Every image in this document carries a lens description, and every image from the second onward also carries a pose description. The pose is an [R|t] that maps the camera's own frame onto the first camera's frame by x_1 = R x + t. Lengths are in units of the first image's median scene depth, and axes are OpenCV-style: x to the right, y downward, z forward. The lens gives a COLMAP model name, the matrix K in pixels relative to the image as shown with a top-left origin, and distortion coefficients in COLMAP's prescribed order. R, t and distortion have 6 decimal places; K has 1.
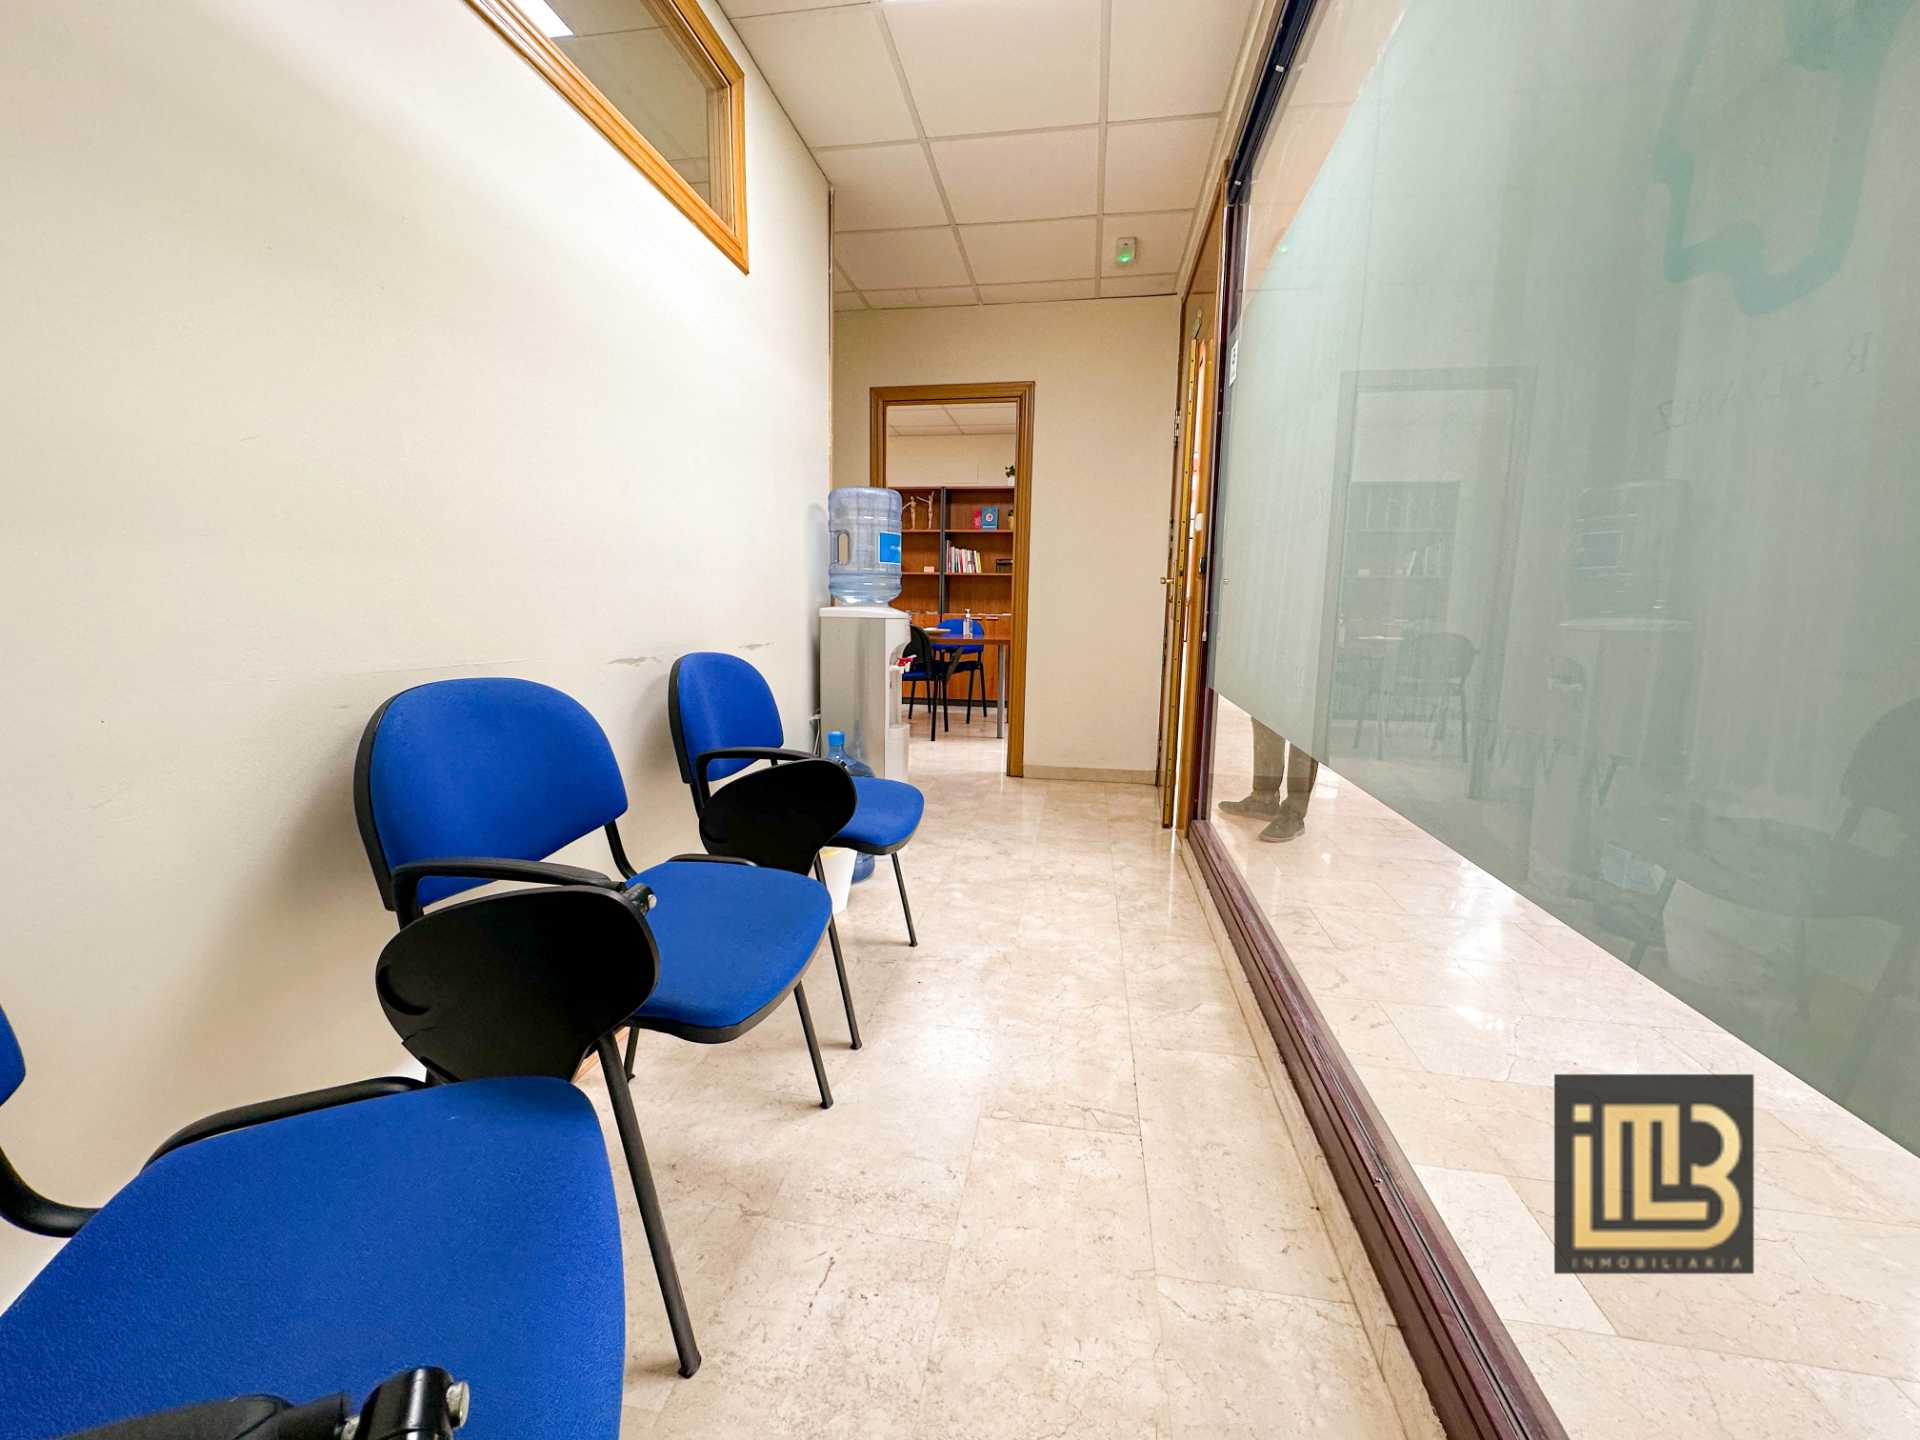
lens RADIAL K [[763.2, 0, 958.1], [0, 763.2, 722.7], [0, 0, 1]] dist [-0.003509, 0.000731]
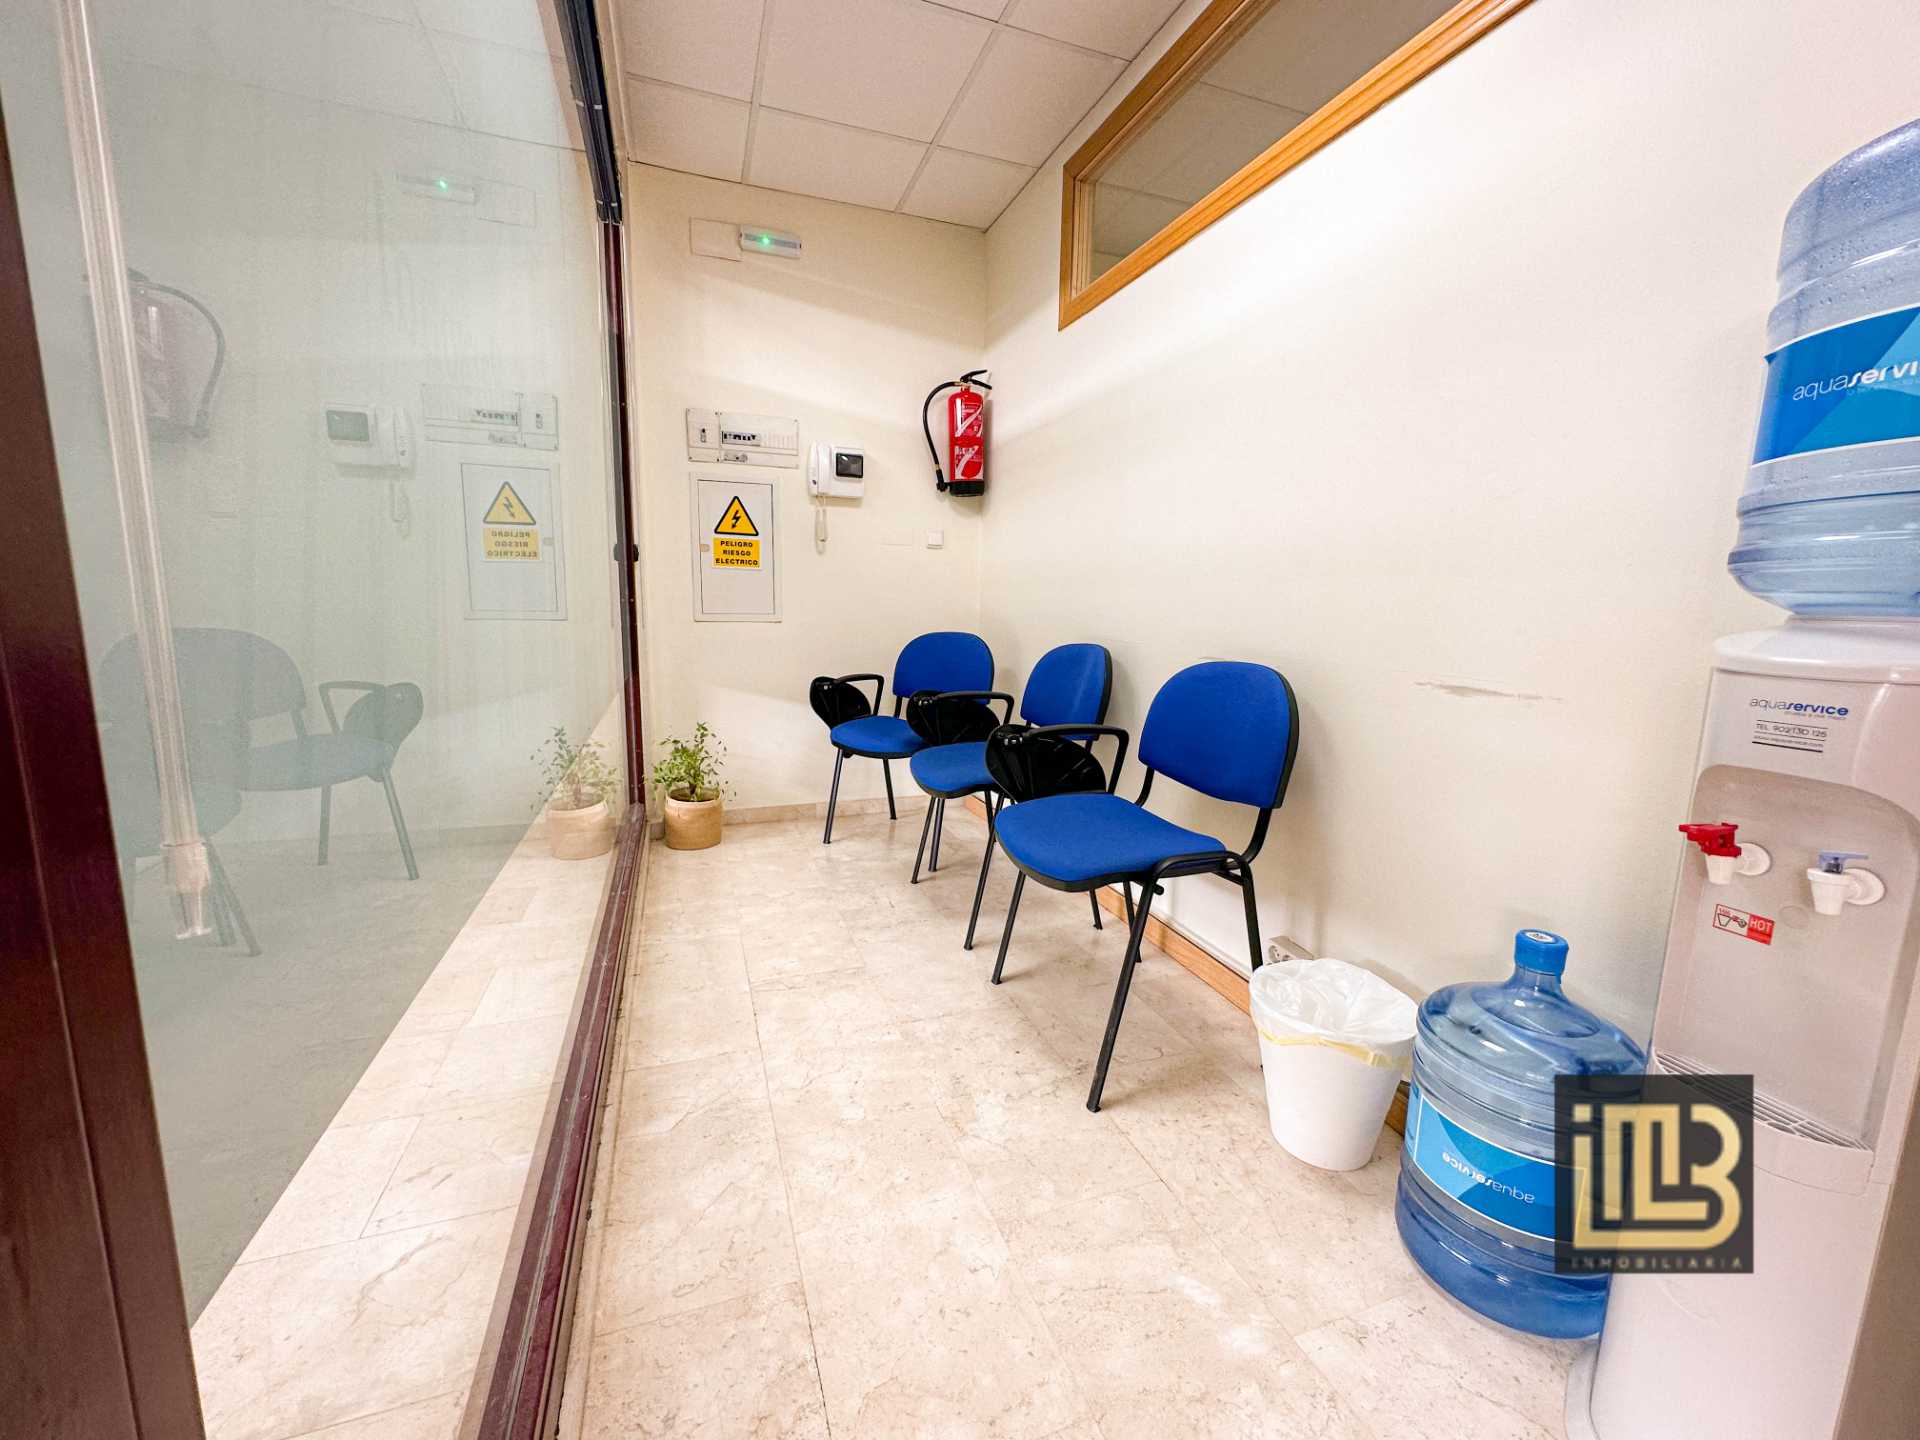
lens RADIAL K [[763.2, 0, 961.8], [0, 763.2, 716.4], [0, 0, 1]] dist [-0.003509, 0.000731]
pose [[-0.870233, 0.045666, -0.490519, 0.410076], [-0.104498, 0.955925, 0.274385, -0.244579], [0.481429, 0.290037, -0.827106, 1.602604]]
